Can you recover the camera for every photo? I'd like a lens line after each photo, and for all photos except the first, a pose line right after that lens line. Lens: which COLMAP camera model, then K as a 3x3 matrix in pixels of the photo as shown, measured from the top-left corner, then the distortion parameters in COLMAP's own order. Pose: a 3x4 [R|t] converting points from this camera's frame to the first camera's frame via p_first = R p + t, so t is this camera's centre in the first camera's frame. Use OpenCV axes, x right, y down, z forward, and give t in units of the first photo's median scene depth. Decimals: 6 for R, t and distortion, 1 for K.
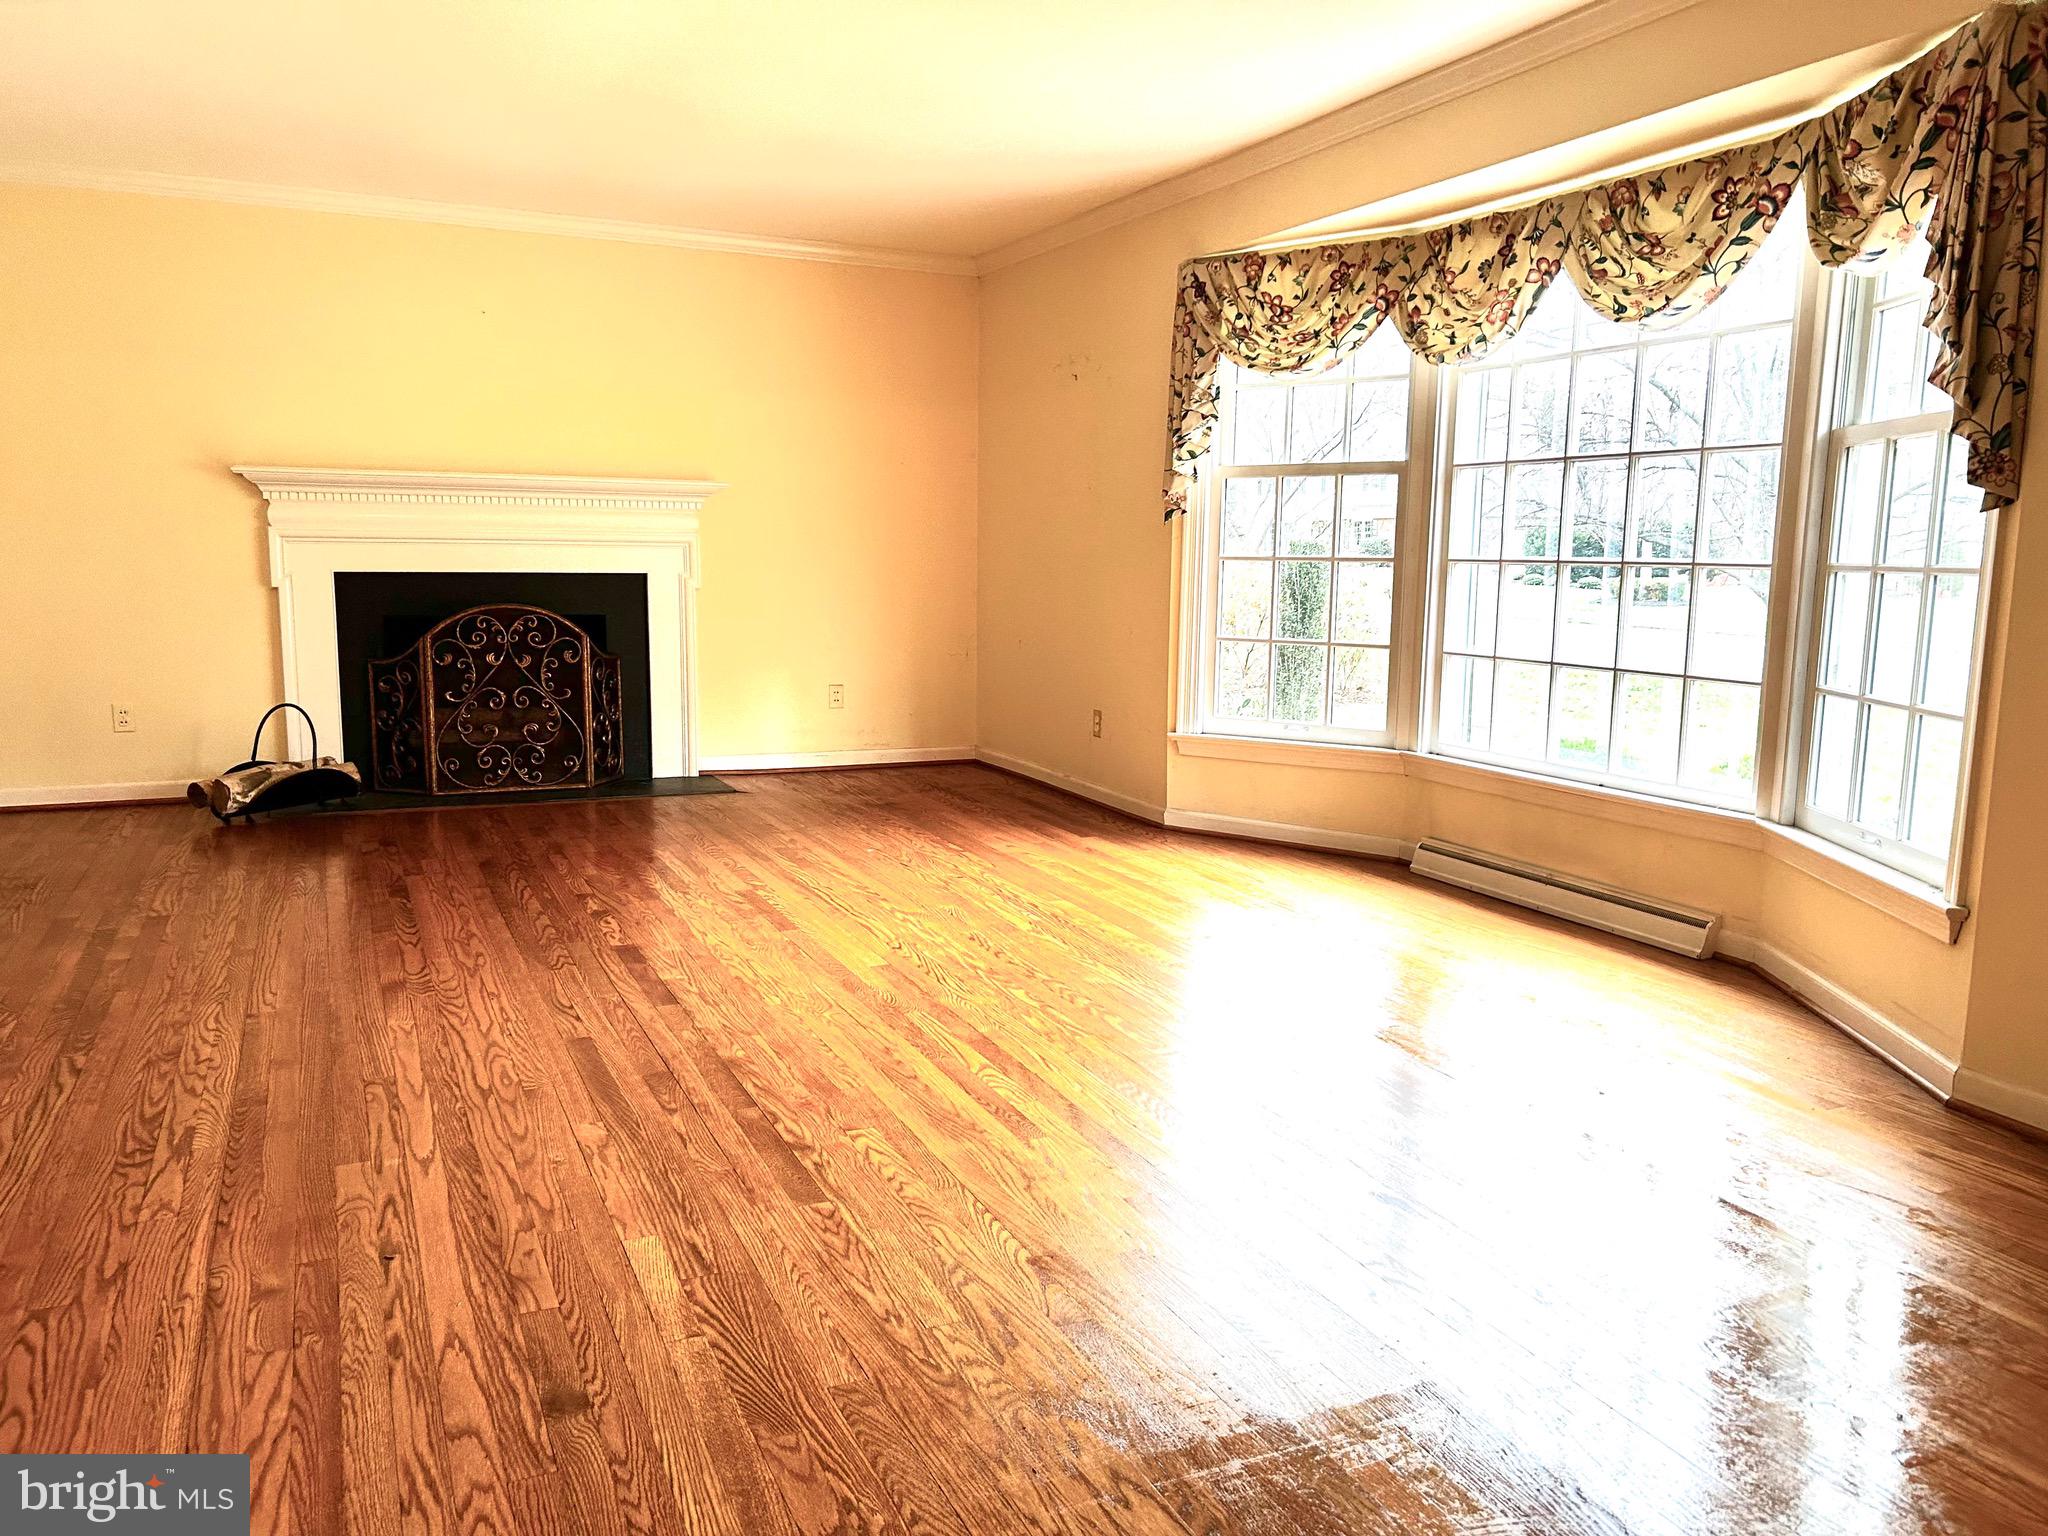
lens RADIAL K [[1551.2, 0, 1029.8], [0, 1551.2, 765.8], [0, 0, 1]] dist [0.047960, -0.044995]
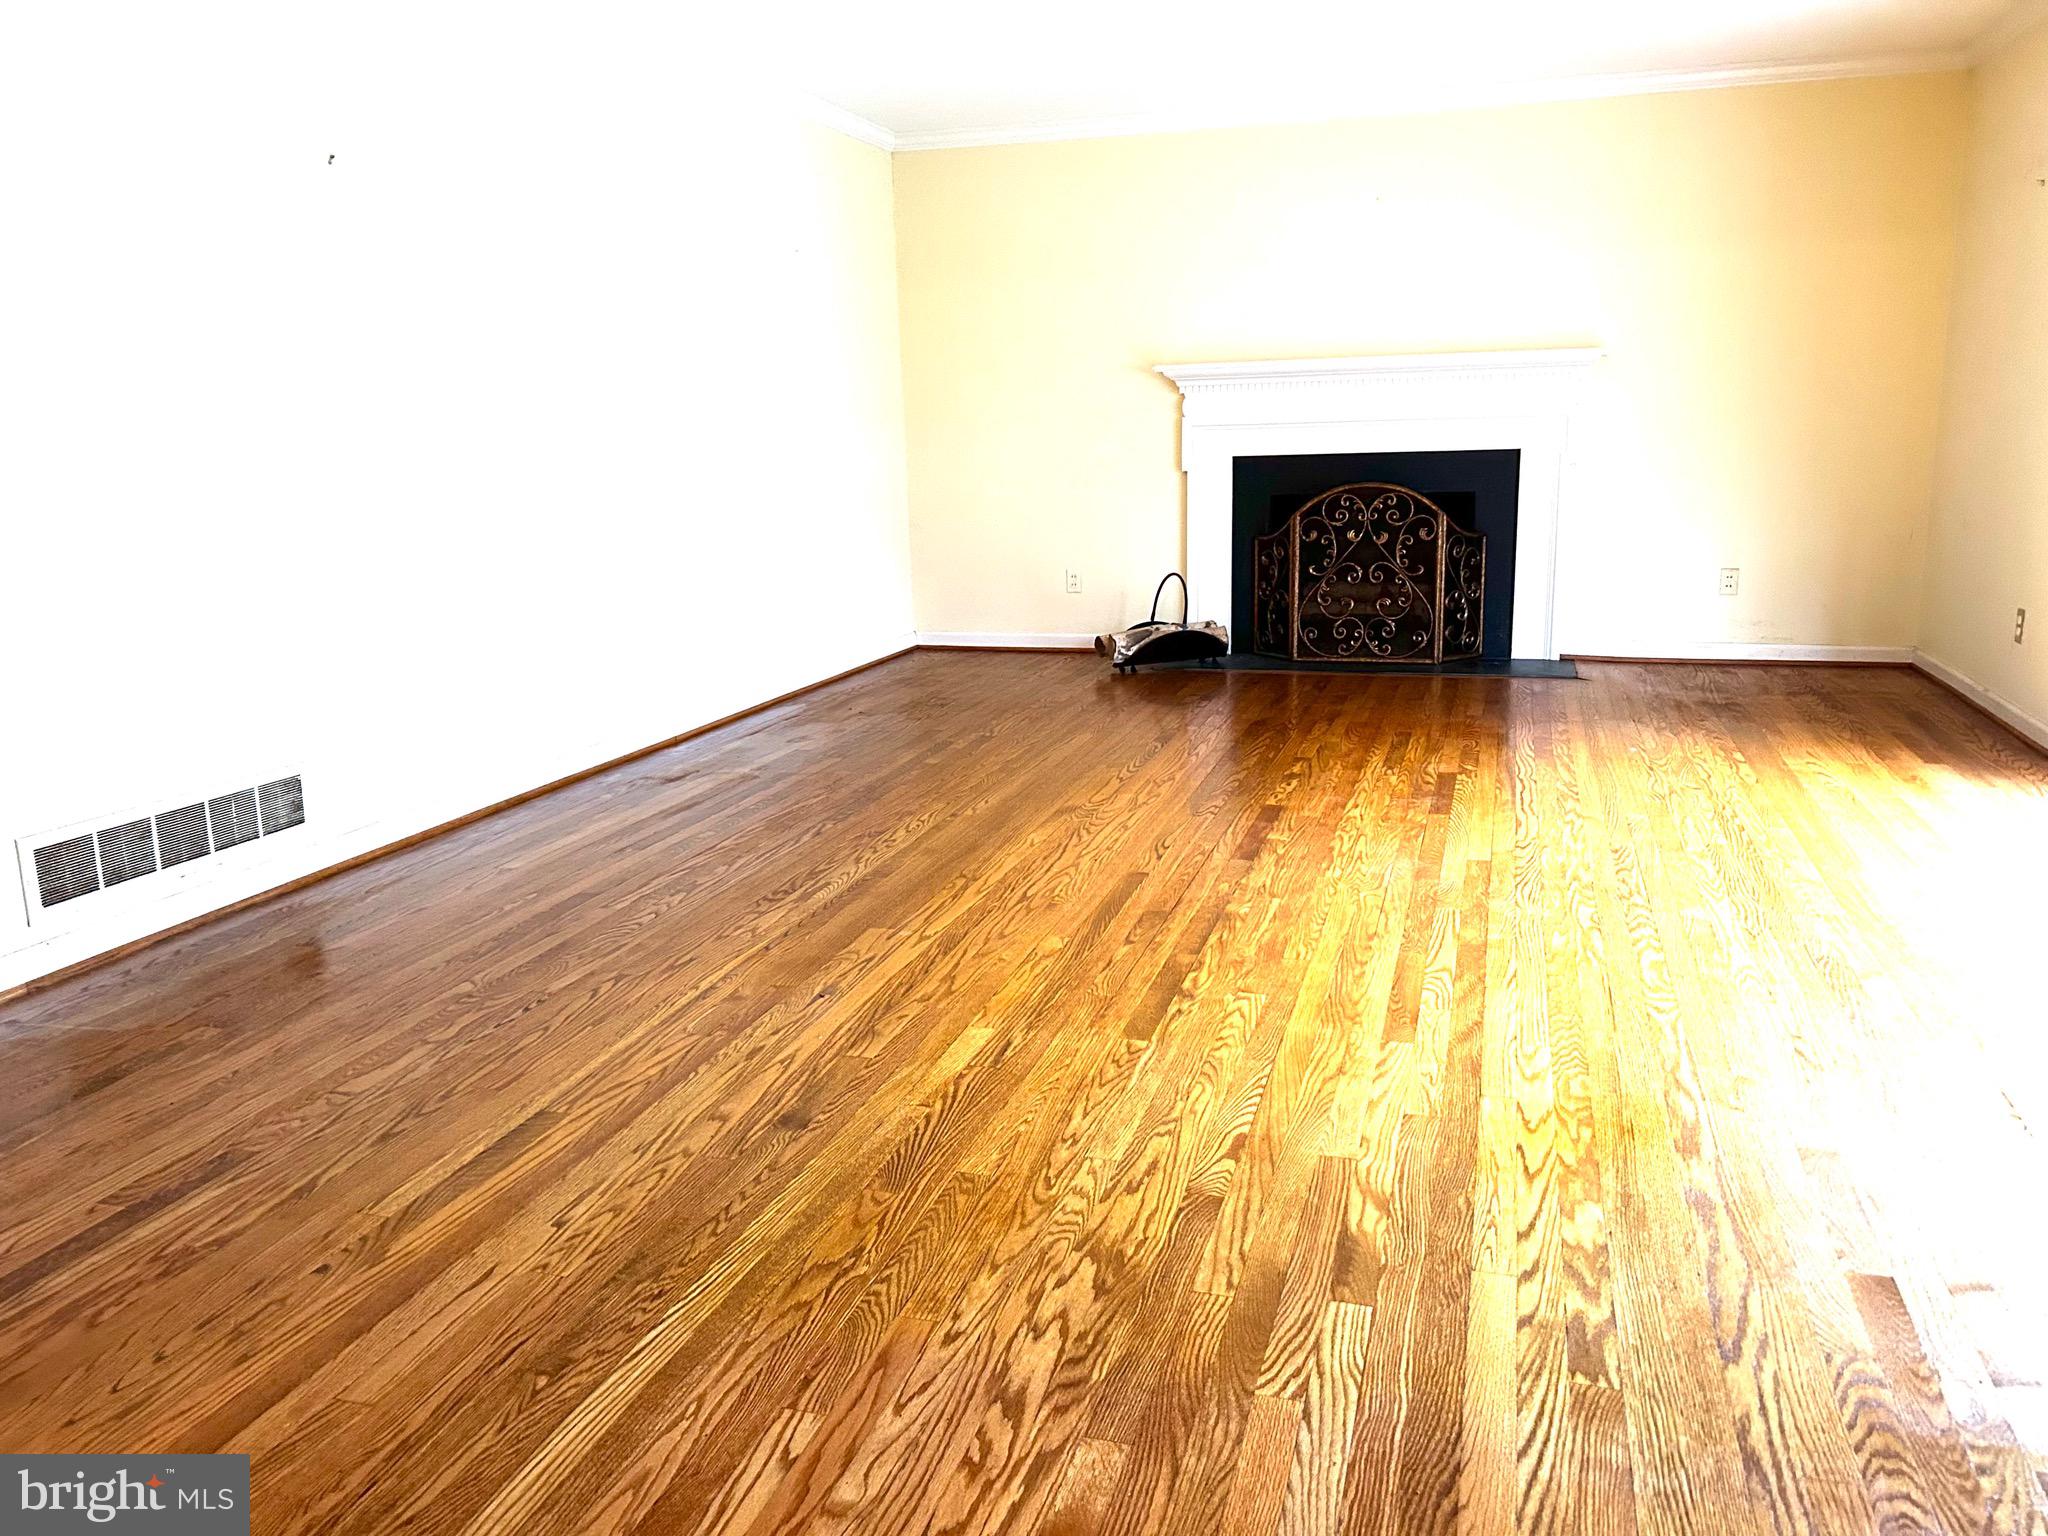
lens RADIAL K [[1525.8, 0, 1034.0], [0, 1525.8, 761.5], [0, 0, 1]] dist [0.240240, -0.491696]
pose [[0.750160, 0.113844, -0.651383, 0.315561], [-0.064004, 0.992944, 0.099830, -0.011107], [0.658152, -0.033198, 0.752153, 0.092251]]
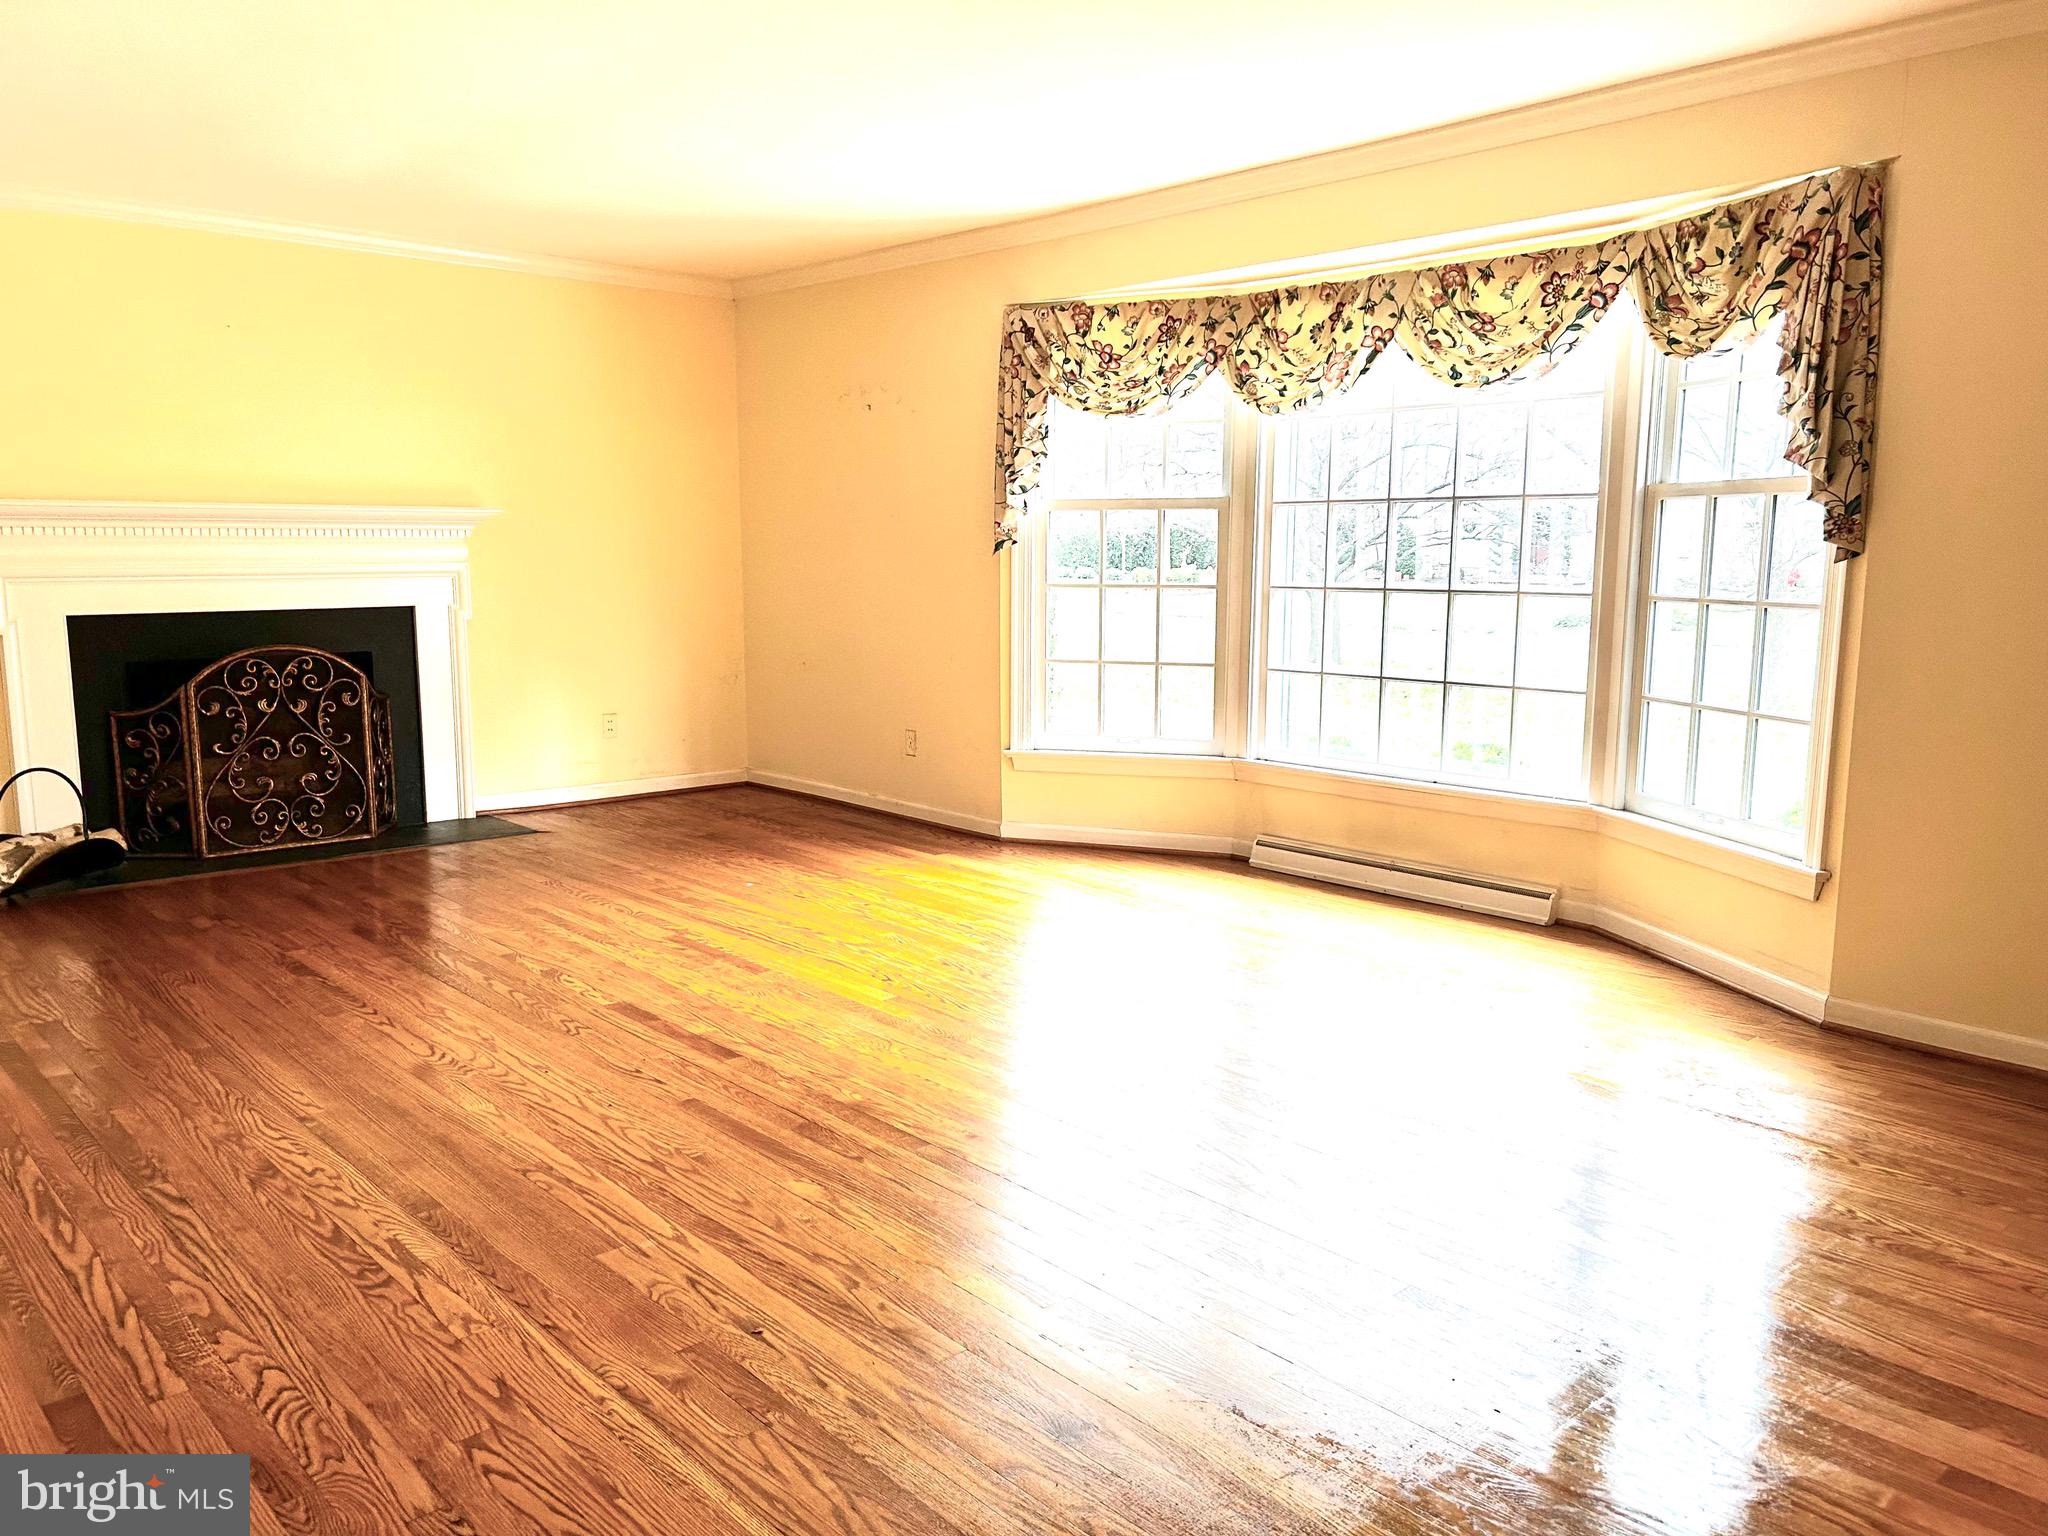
lens RADIAL K [[1547.9, 0, 1017.9], [0, 1547.9, 773.5], [0, 0, 1]] dist [0.049760, -0.046092]
pose [[0.954274, -0.055544, 0.293727, -0.309420], [0.052204, 0.998452, 0.019206, -0.037096], [-0.294339, -0.002994, 0.955696, -0.016733]]
